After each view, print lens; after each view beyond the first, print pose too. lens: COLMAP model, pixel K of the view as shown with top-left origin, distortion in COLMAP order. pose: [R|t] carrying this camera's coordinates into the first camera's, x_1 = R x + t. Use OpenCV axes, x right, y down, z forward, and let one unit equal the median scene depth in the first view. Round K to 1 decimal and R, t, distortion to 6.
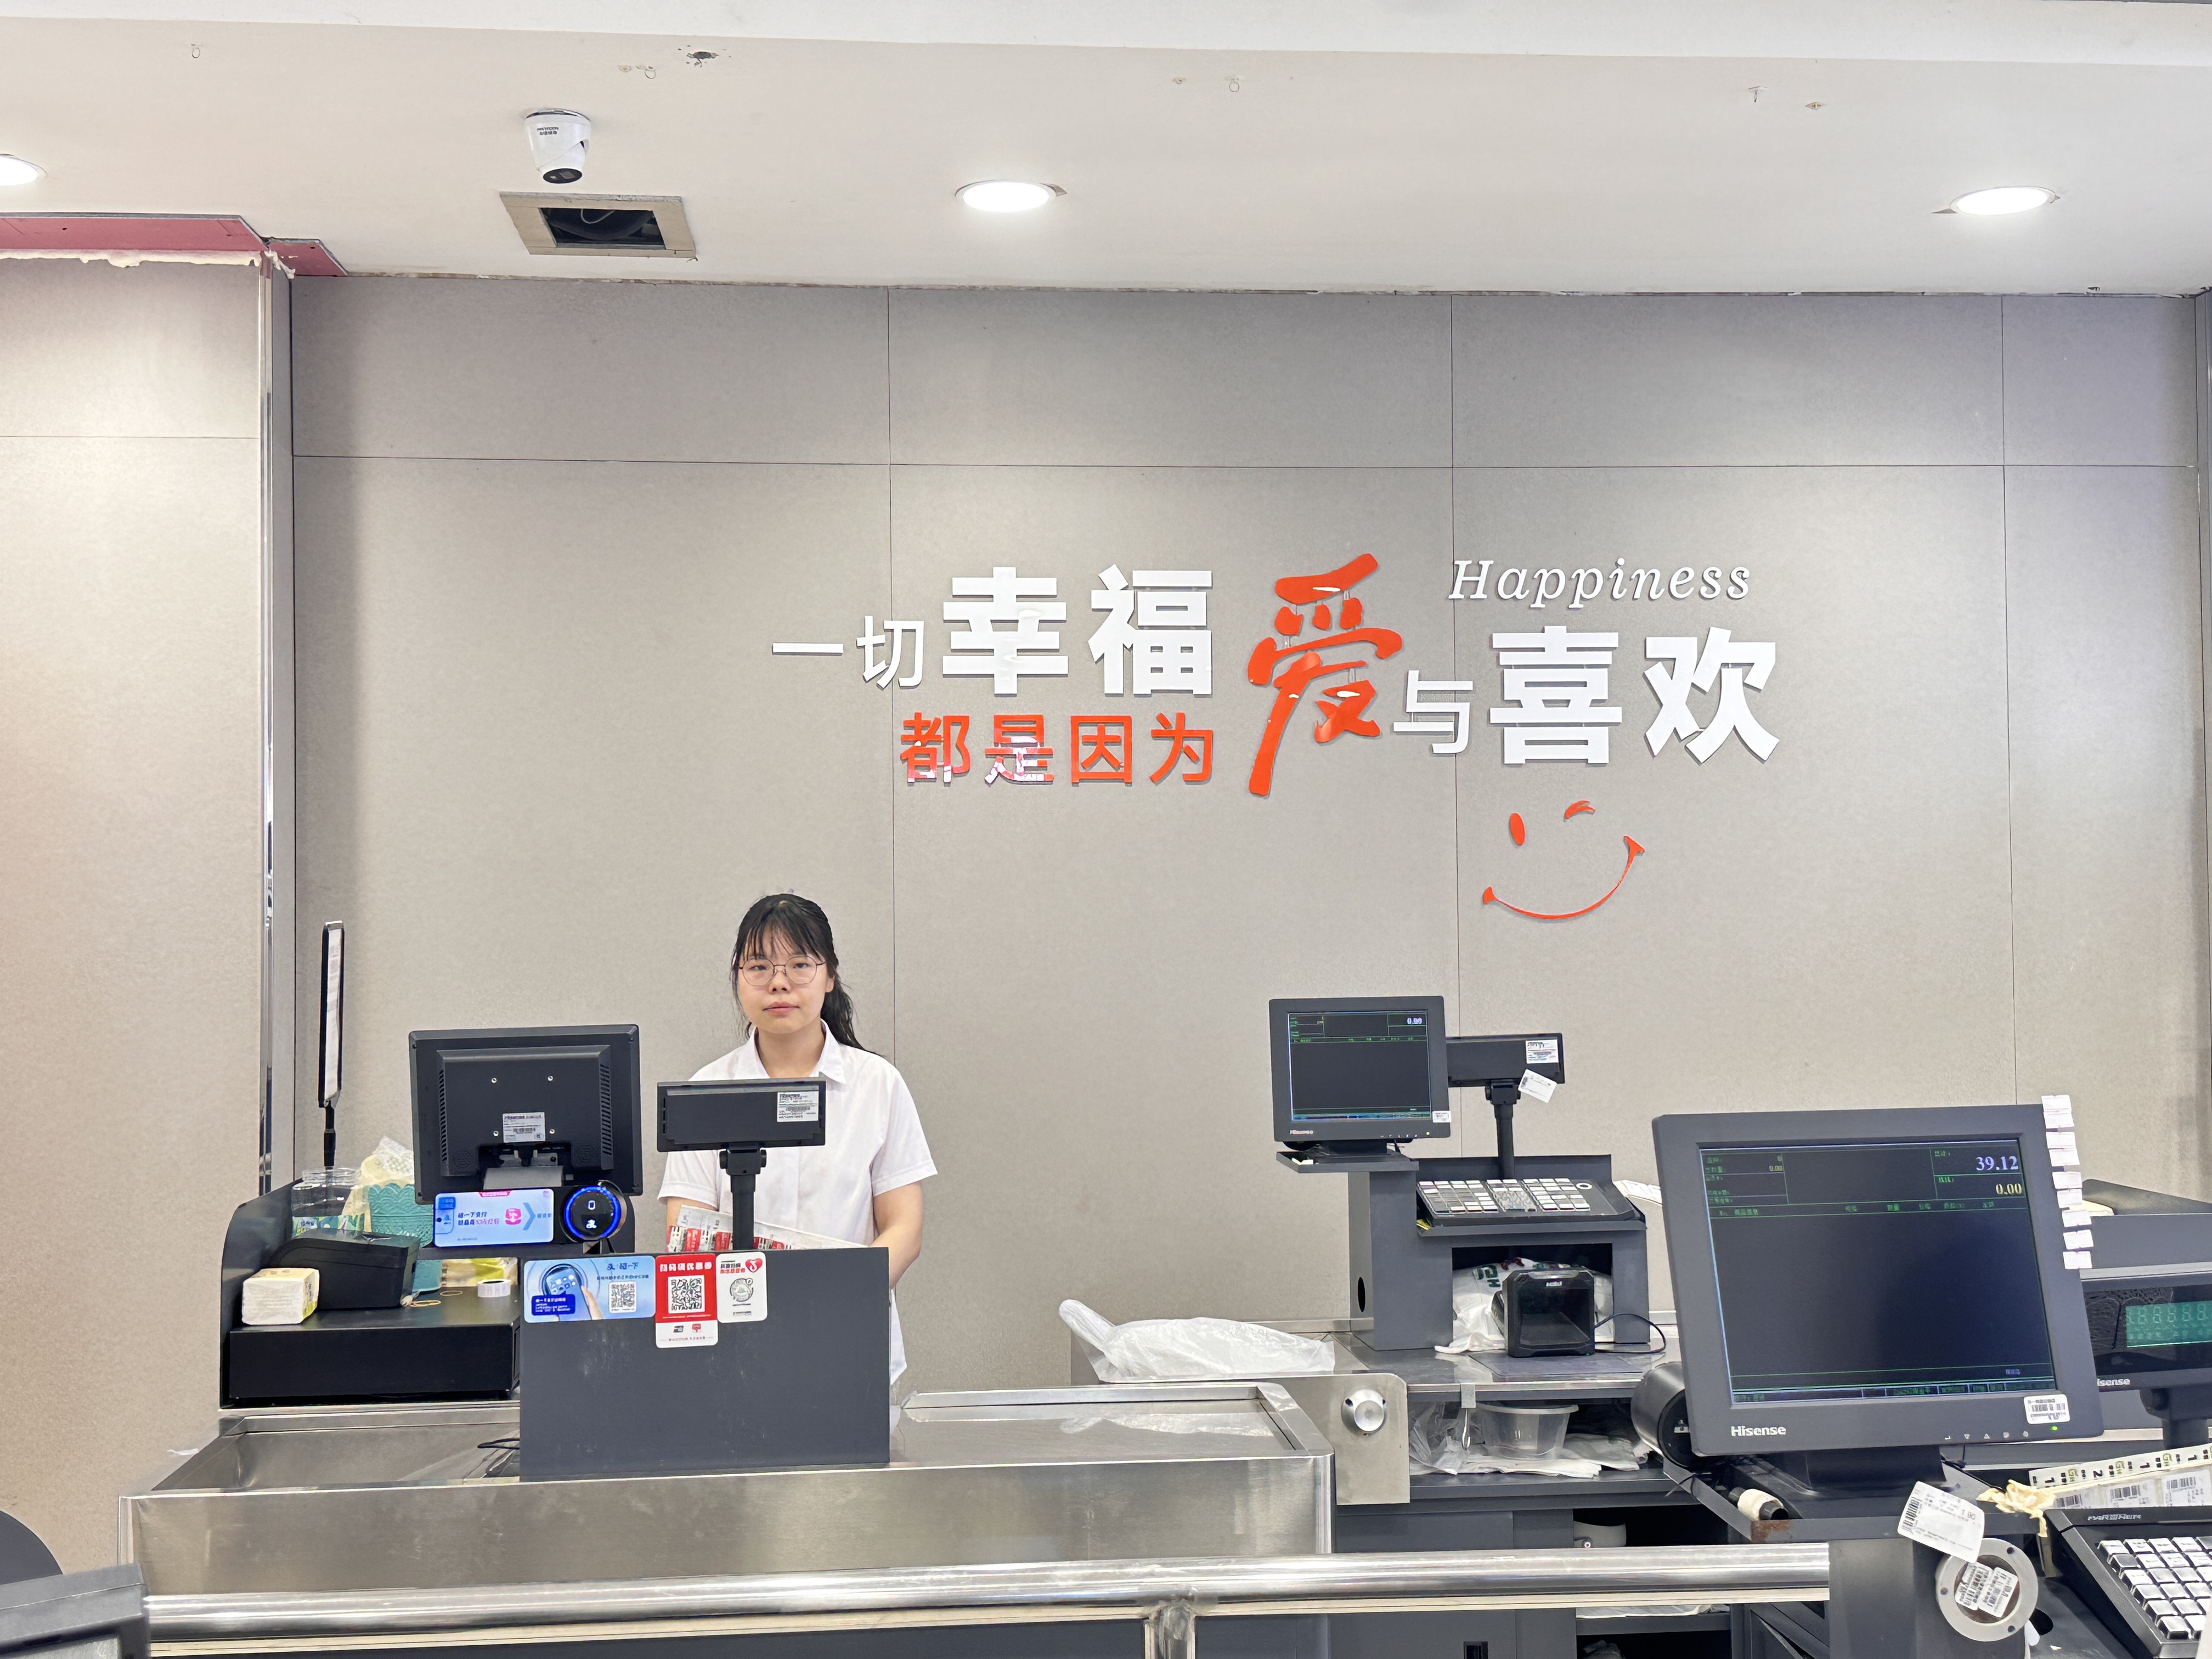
lens RADIAL K [[2547.6, 0, 1103.7], [0, 2547.6, 825.7], [0, 0, 1]] dist [0.071343, 0.000000]
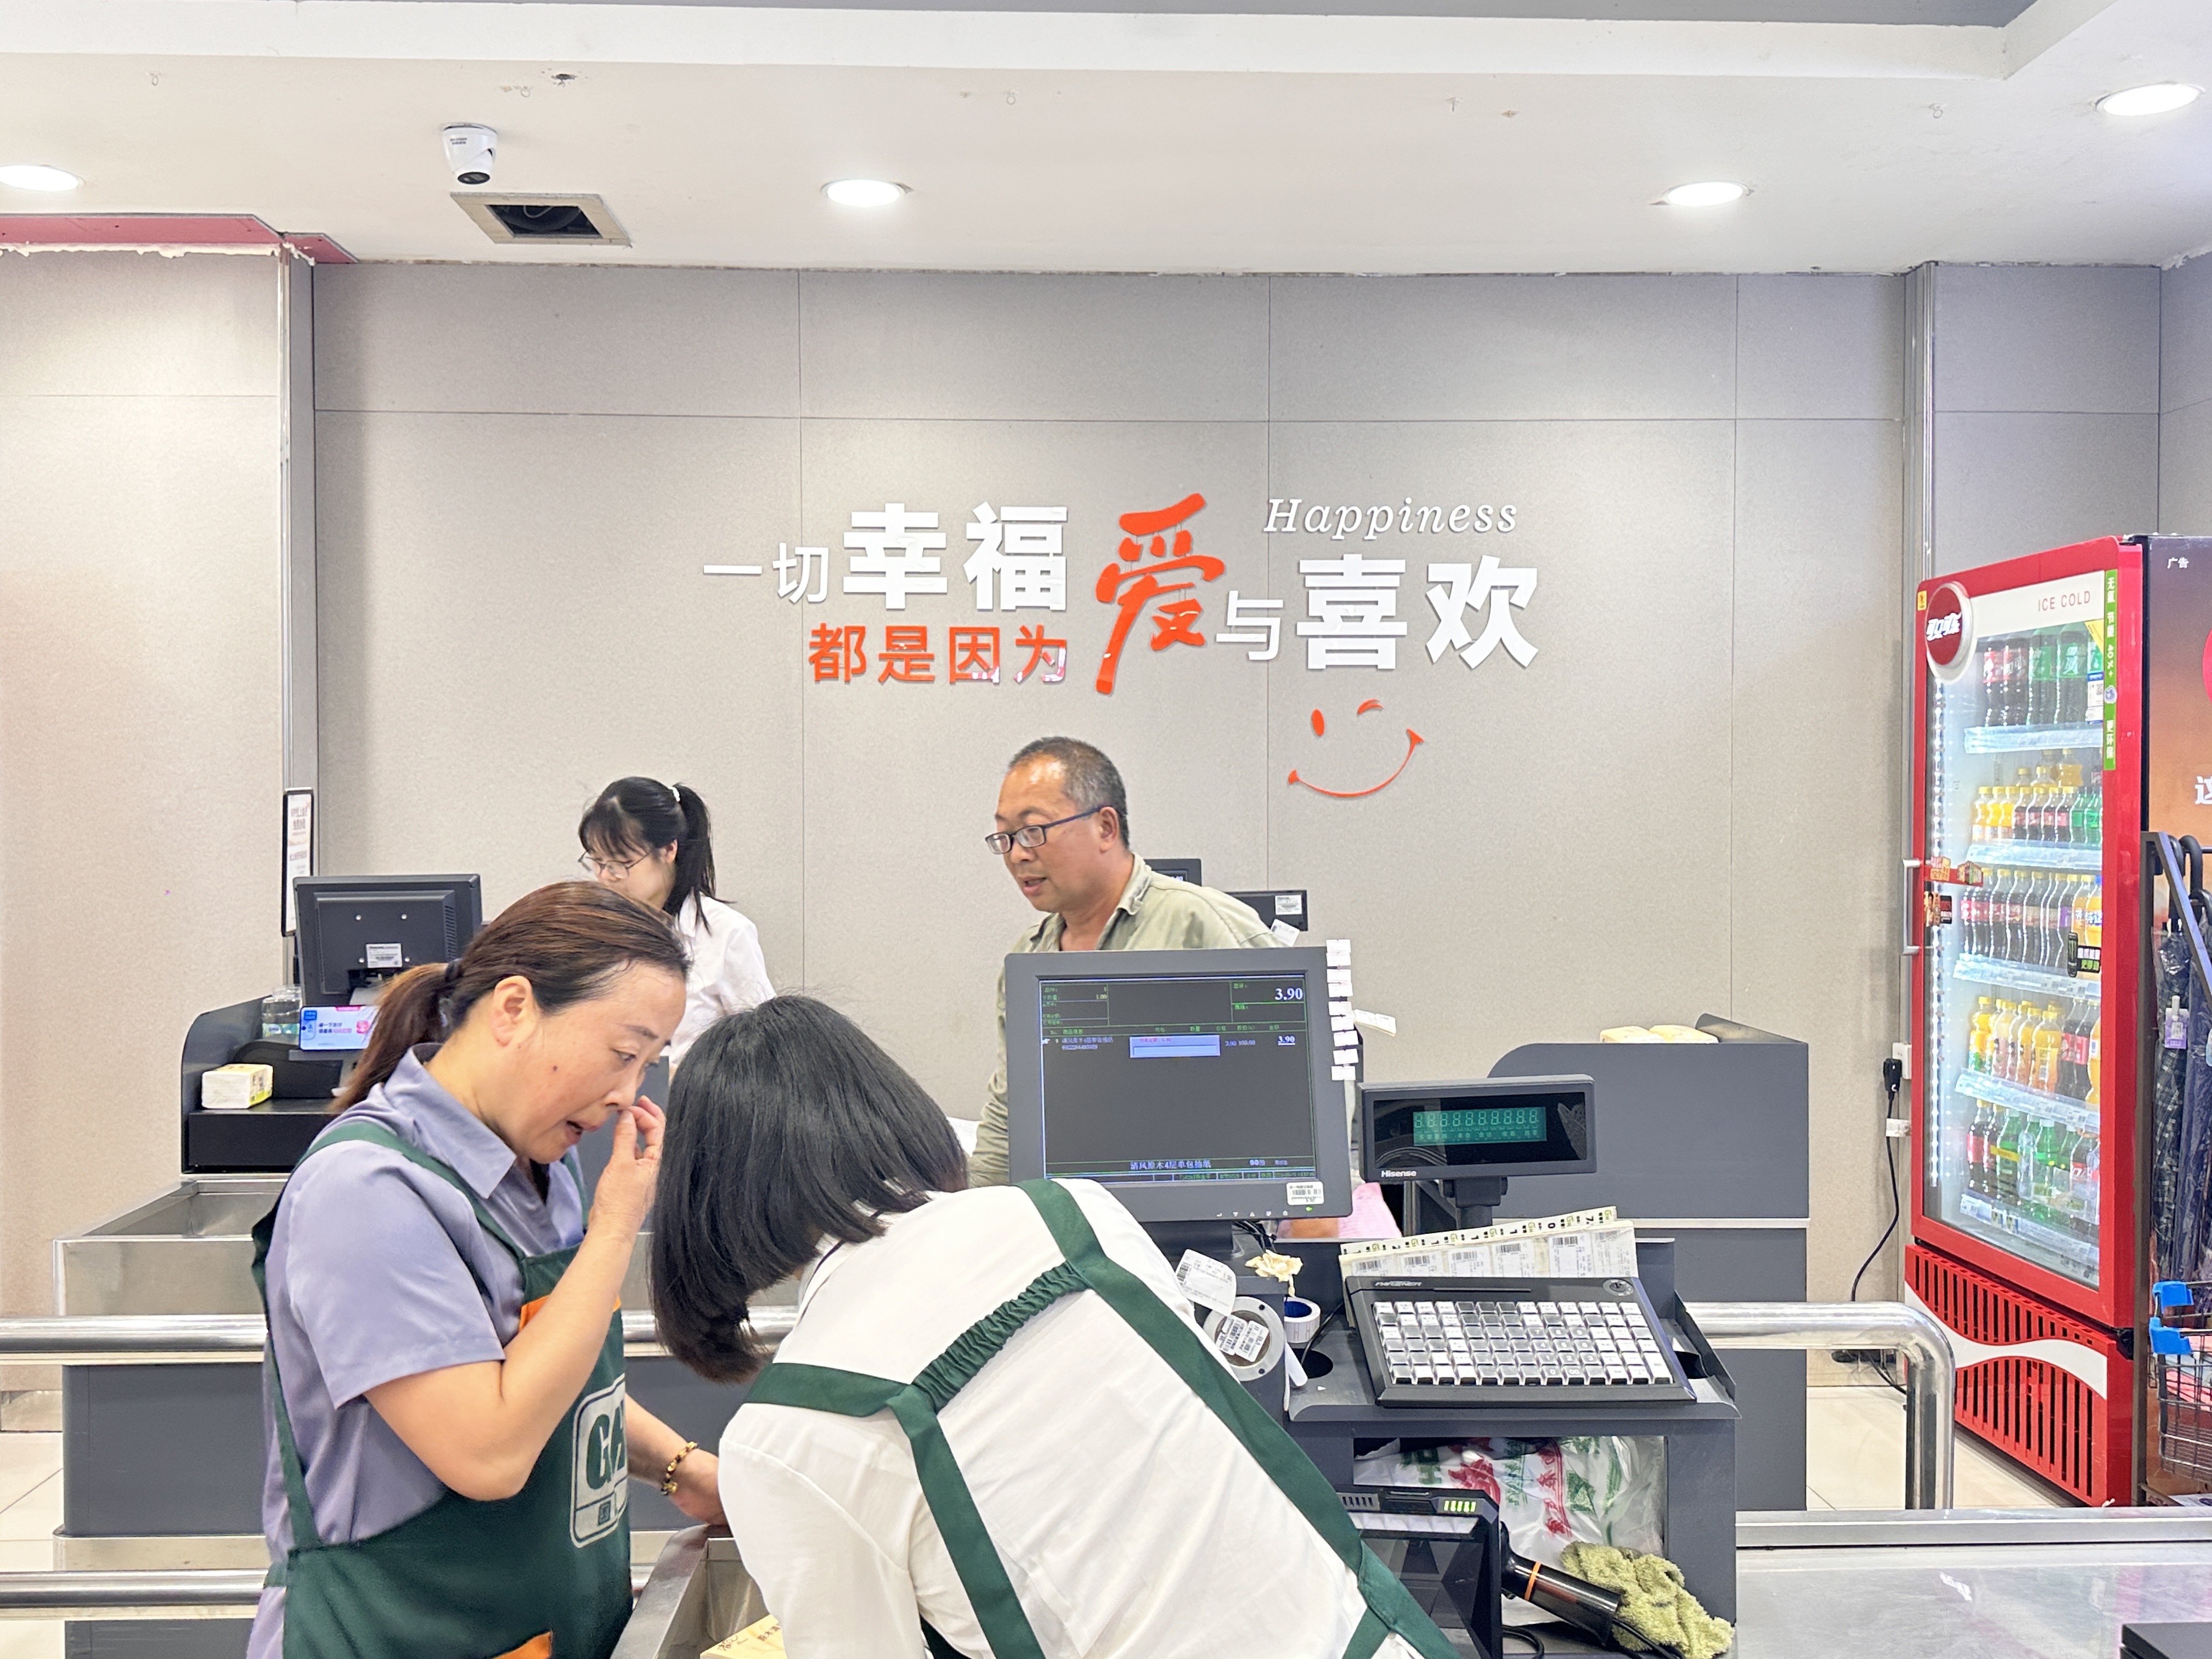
lens RADIAL K [[2085.1, 0, 1105.6], [0, 2085.1, 817.6], [0, 0, 1]] dist [0.052270, 0.000000]
pose [[0.998340, 0.009744, -0.056759, 0.122163], [-0.007082, 0.998874, 0.046907, 0.000784], [0.057152, -0.046427, 0.997285, 0.005720]]
